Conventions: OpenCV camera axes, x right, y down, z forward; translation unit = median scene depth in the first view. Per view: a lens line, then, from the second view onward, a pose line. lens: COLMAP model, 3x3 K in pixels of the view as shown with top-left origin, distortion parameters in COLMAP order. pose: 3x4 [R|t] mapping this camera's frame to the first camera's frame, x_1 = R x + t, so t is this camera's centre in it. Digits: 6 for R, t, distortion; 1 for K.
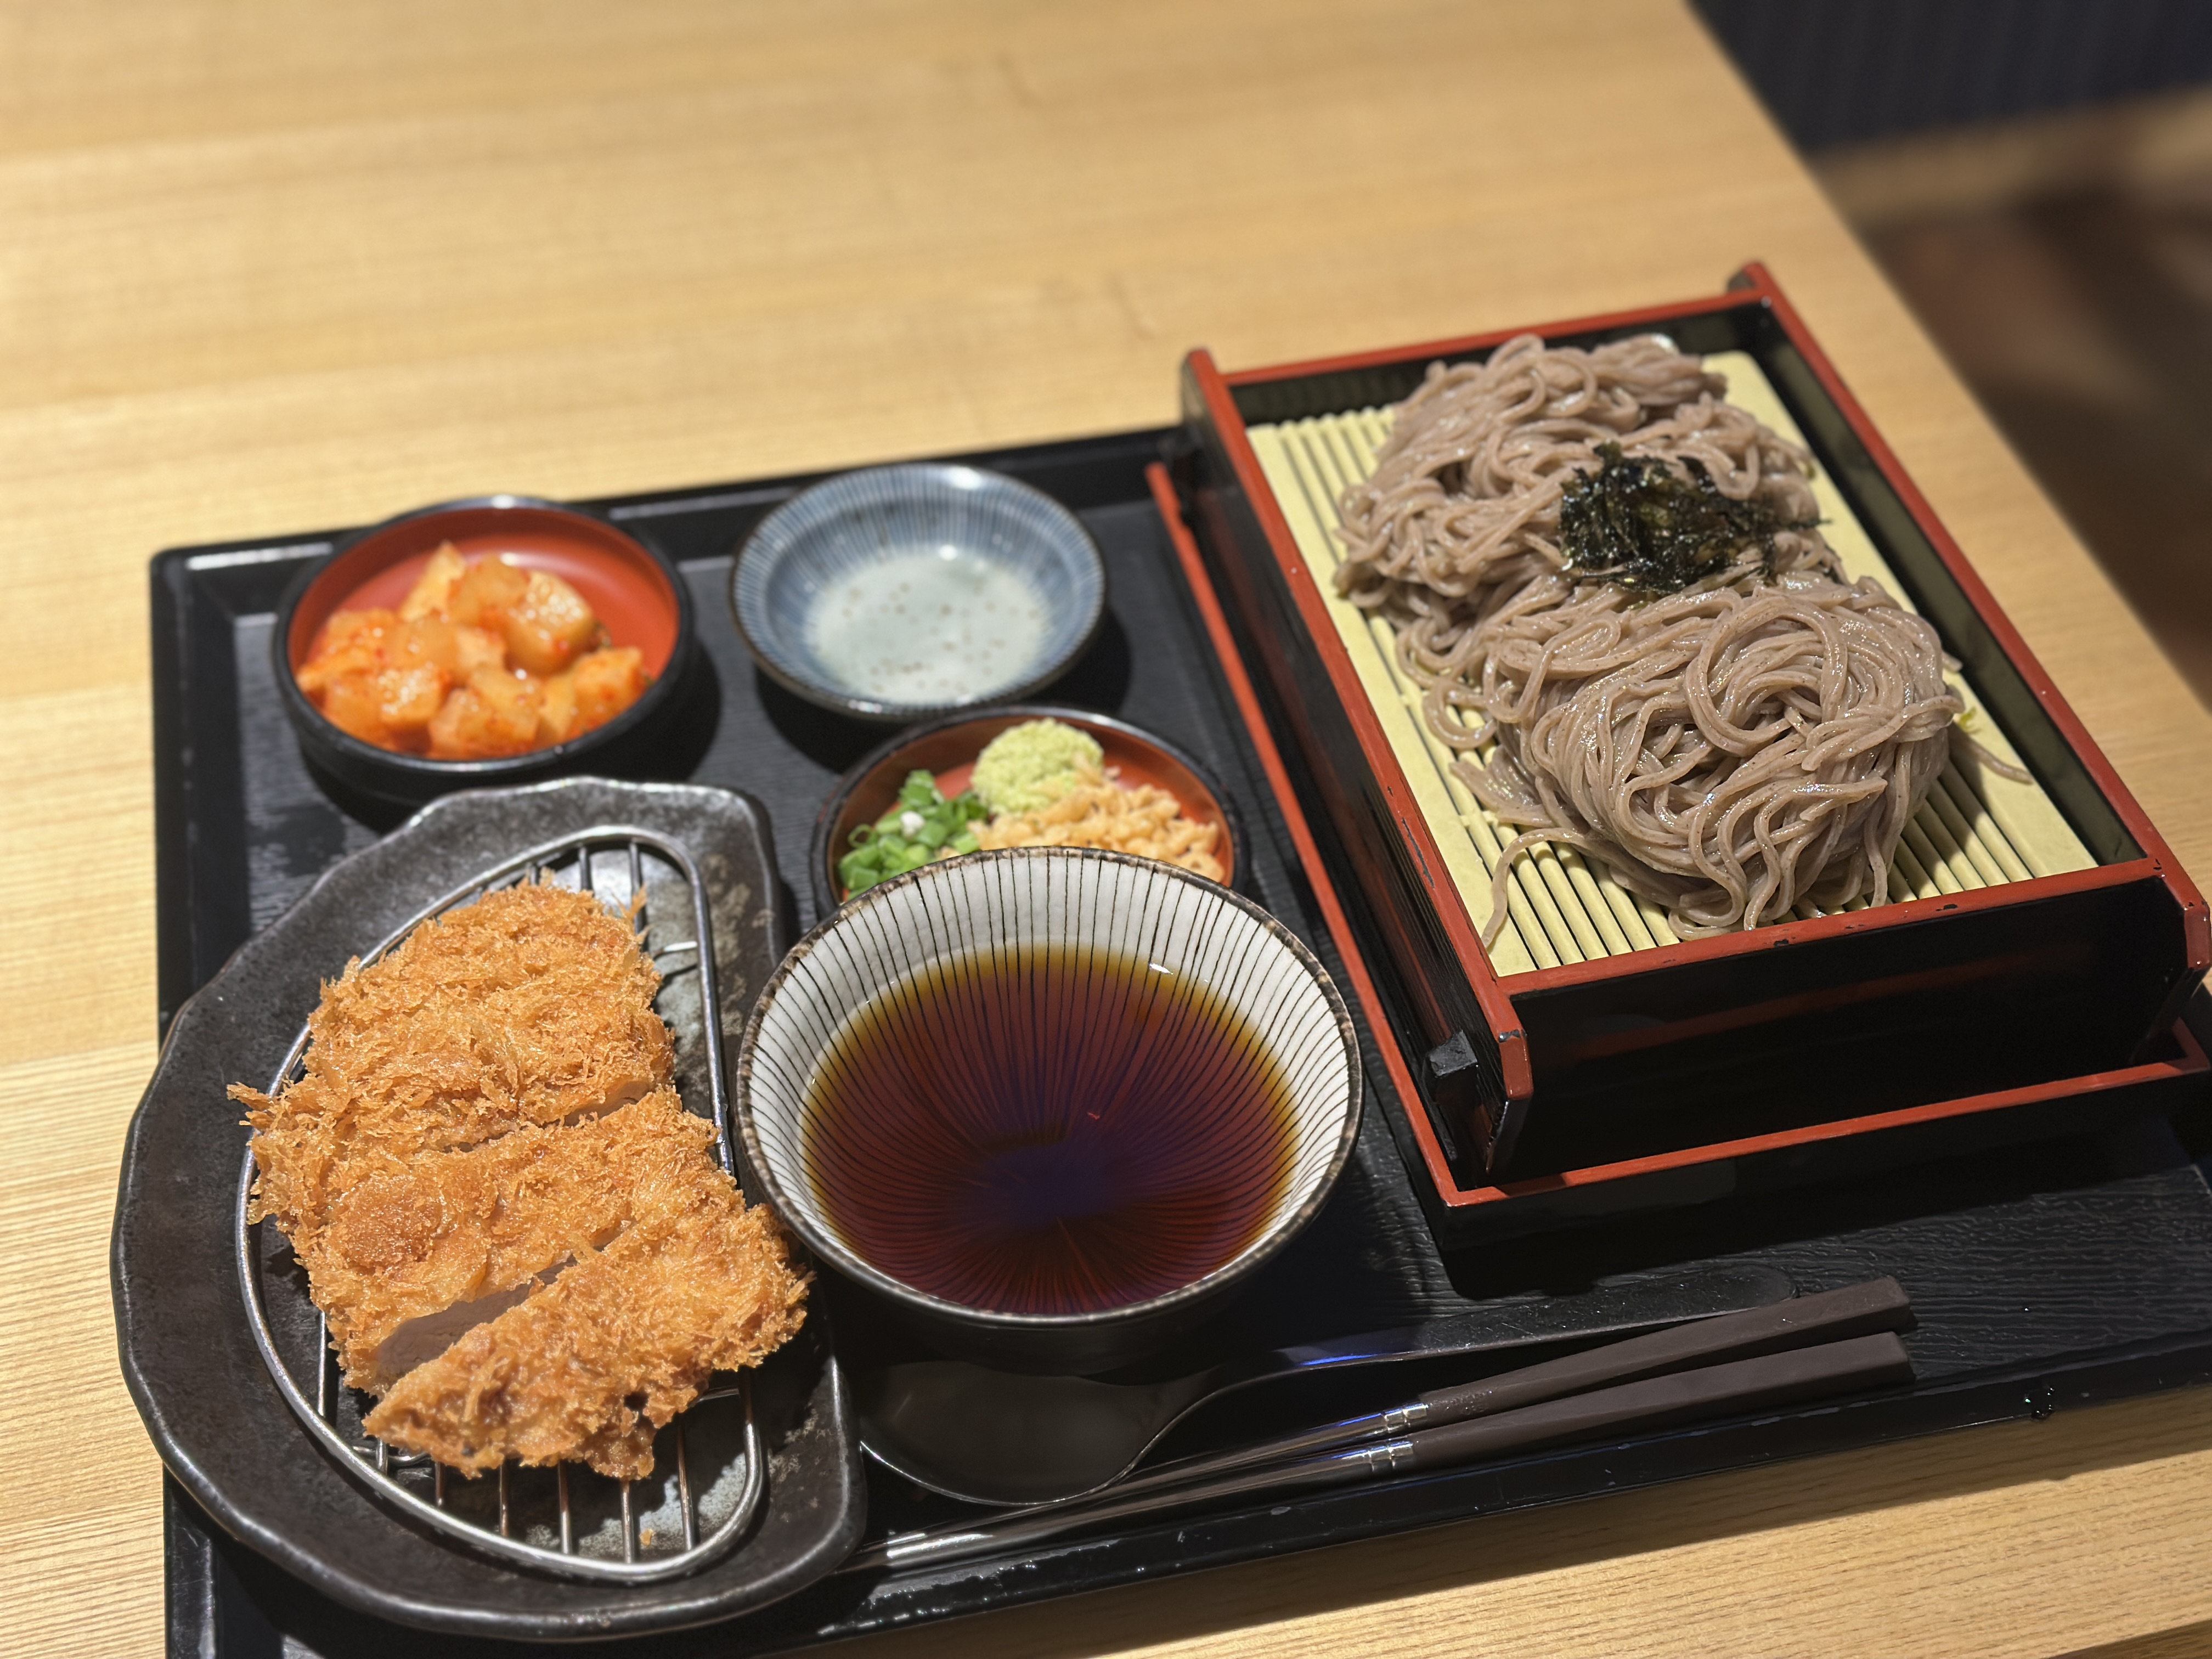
lens RADIAL K [[3047.5, 0, 1108.5], [0, 3047.5, 830.3], [0, 0, 1]] dist [0.041201, 0.000000]
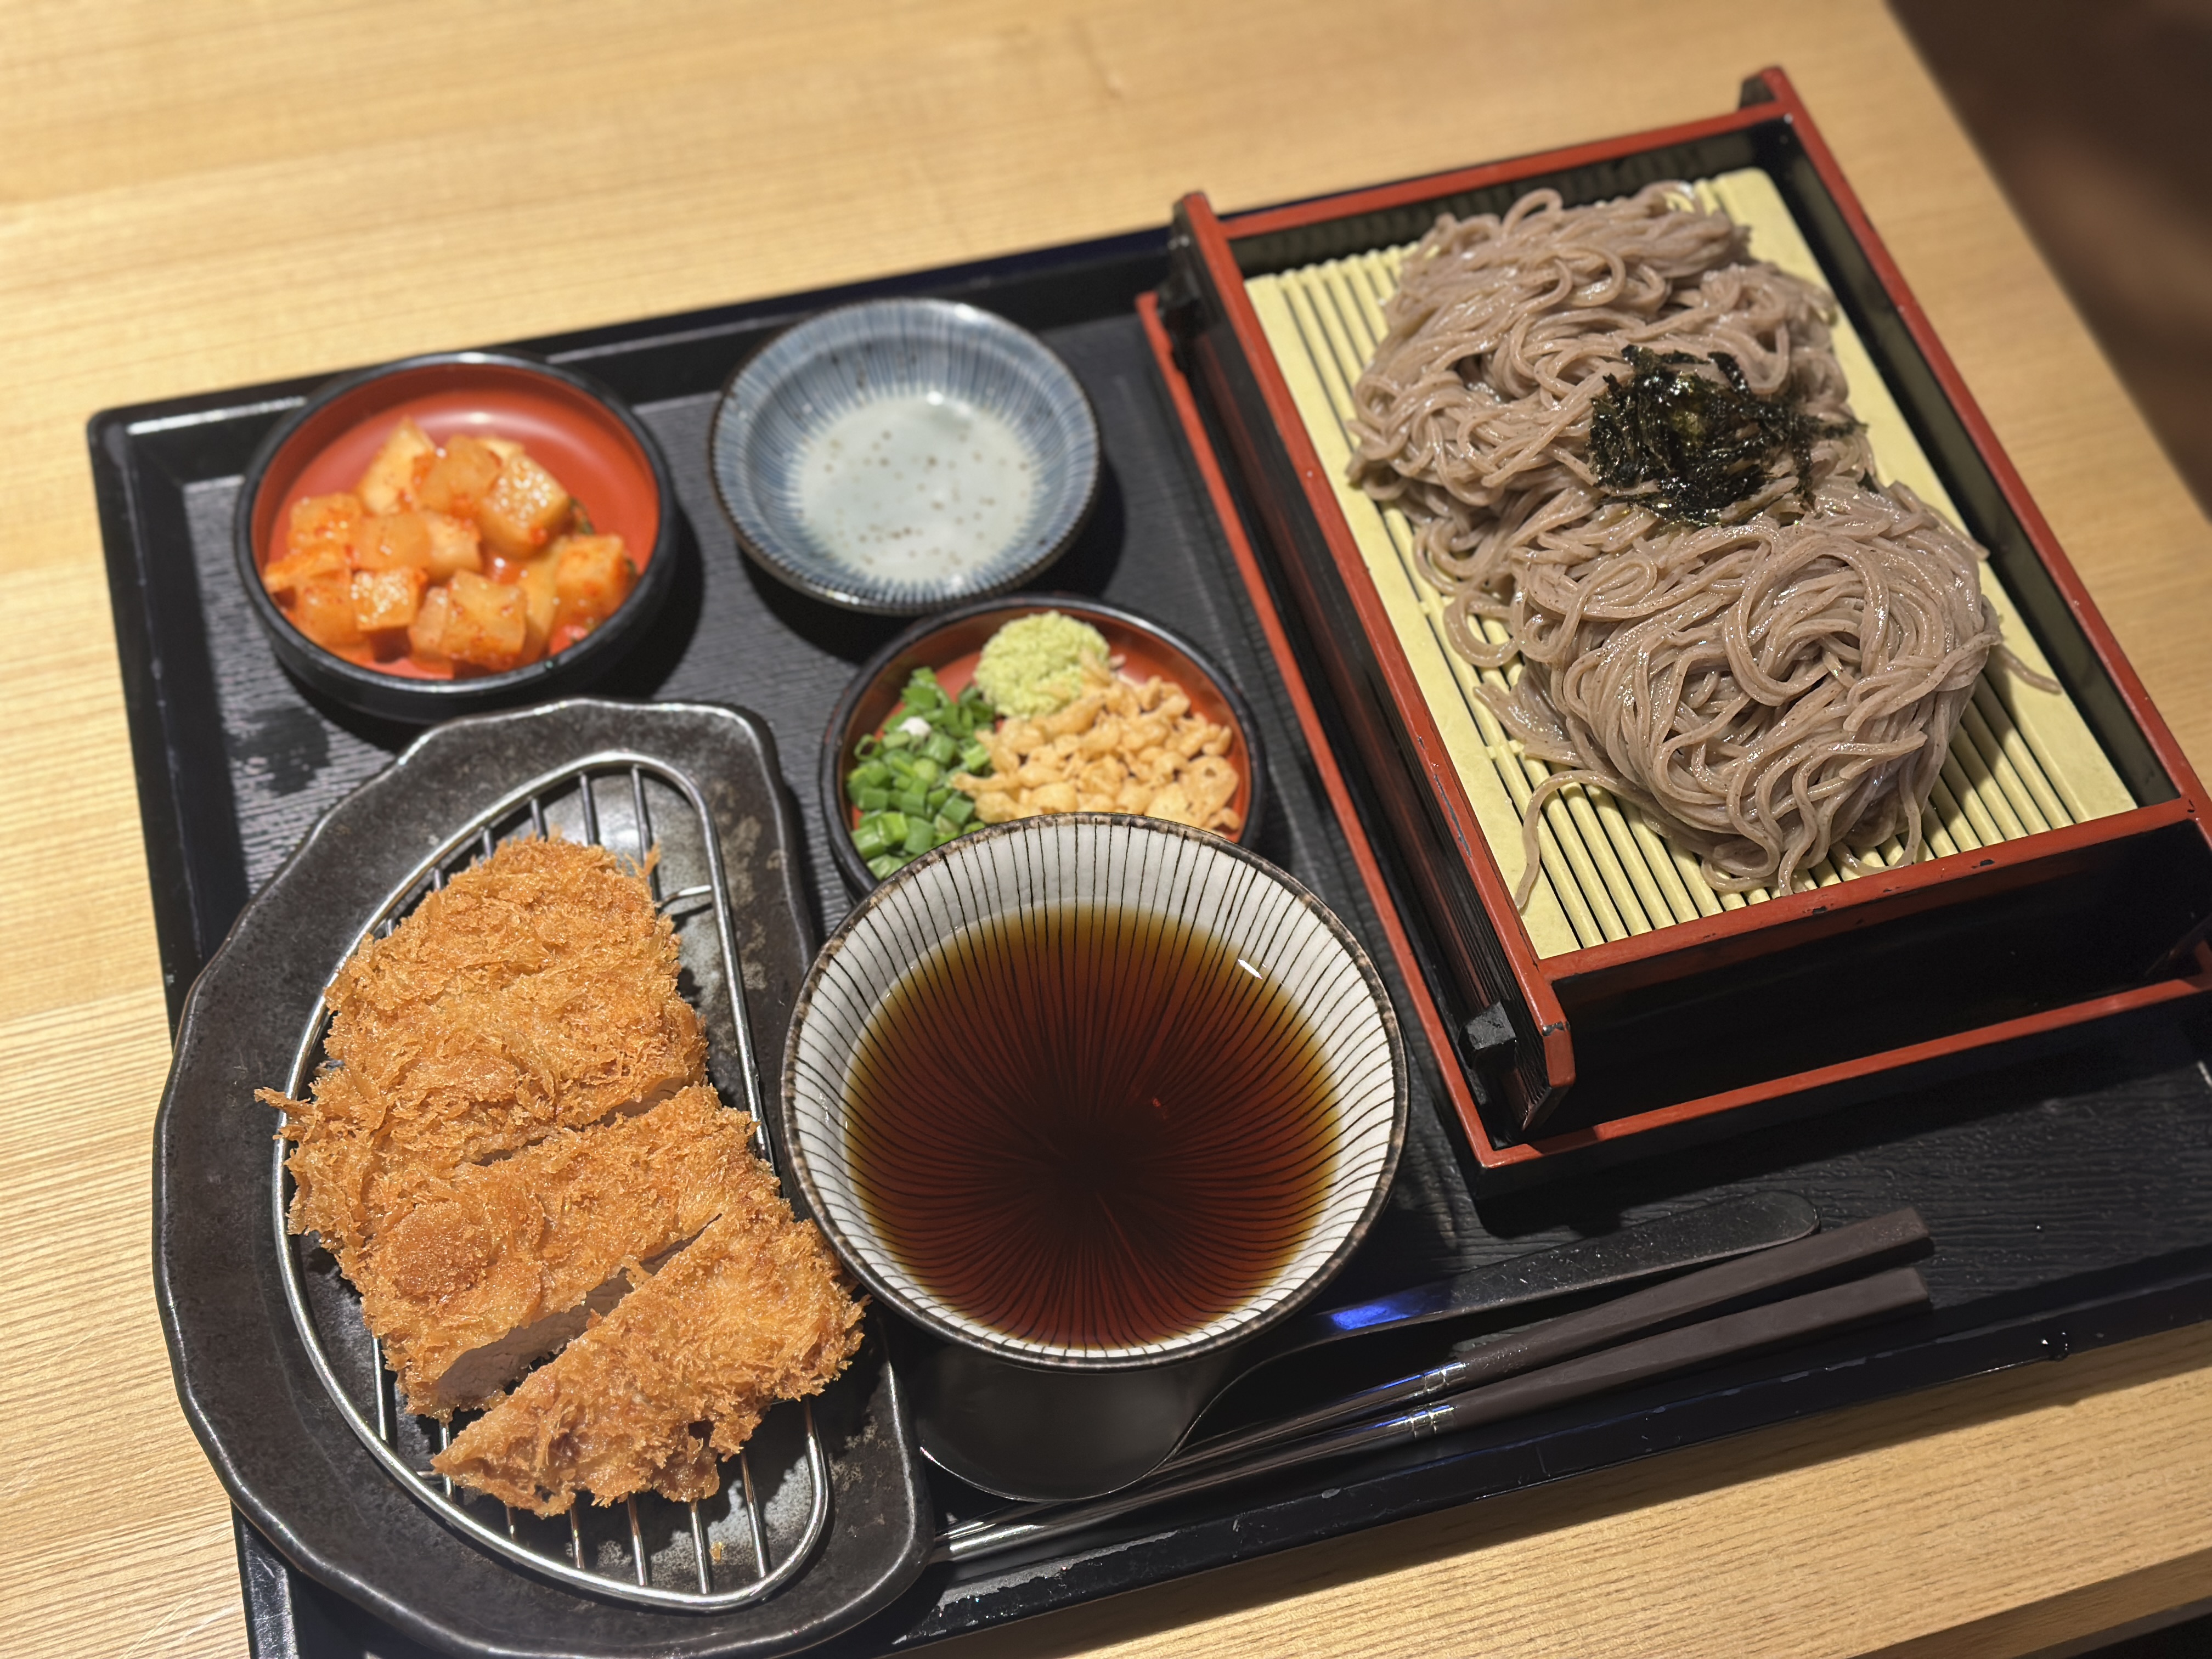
lens RADIAL K [[3047.5, 0, 1103.4], [0, 3047.5, 830.4], [0, 0, 1]] dist [0.041201, 0.000000]
pose [[0.998759, -0.028071, 0.041134, -0.051035], [0.018876, 0.977750, 0.208923, -0.192479], [-0.046083, -0.207888, 0.977067, 0.040669]]
